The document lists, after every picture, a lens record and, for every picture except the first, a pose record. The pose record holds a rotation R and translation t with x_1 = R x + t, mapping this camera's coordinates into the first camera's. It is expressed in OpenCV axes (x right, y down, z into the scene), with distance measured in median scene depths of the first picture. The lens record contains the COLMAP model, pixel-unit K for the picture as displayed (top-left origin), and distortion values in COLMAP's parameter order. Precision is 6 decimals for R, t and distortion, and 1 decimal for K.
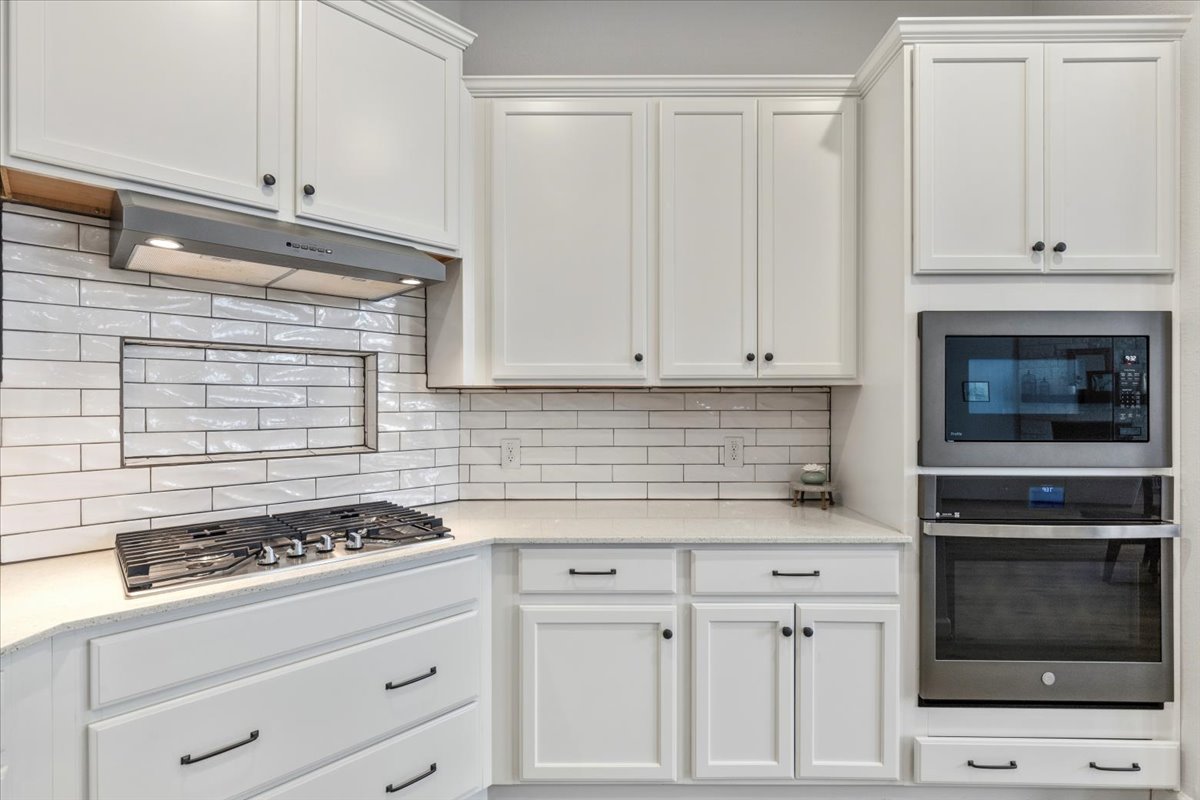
lens RADIAL K [[555.4, 0, 602.9], [0, 555.4, 403.8], [0, 0, 1]] dist [-0.002848, -0.000058]
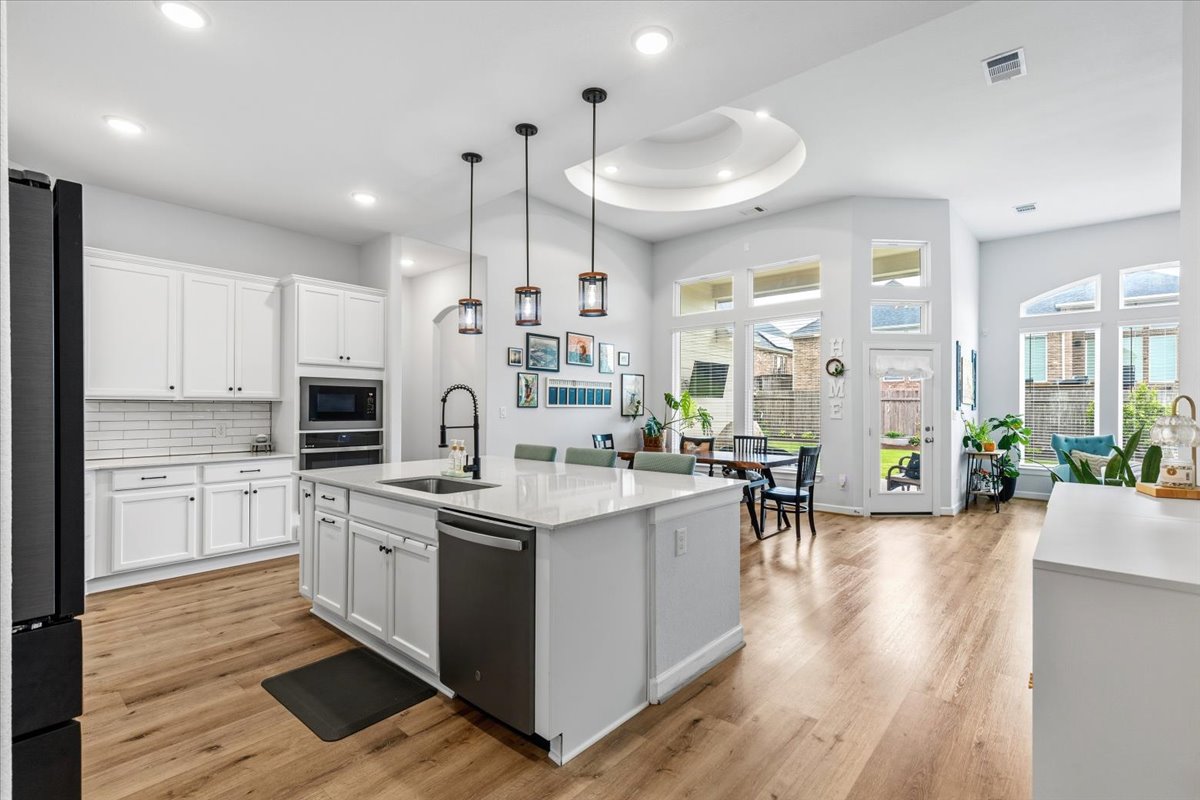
lens RADIAL K [[542.7, 0, 608.3], [0, 542.7, 403.5], [0, 0, 1]] dist [0.001987, 0.000236]
pose [[0.637544, 0.008040, 0.770372, -0.579106], [-0.001700, 0.999958, -0.009029, -0.002524], [-0.770412, 0.004446, 0.637530, -2.019430]]
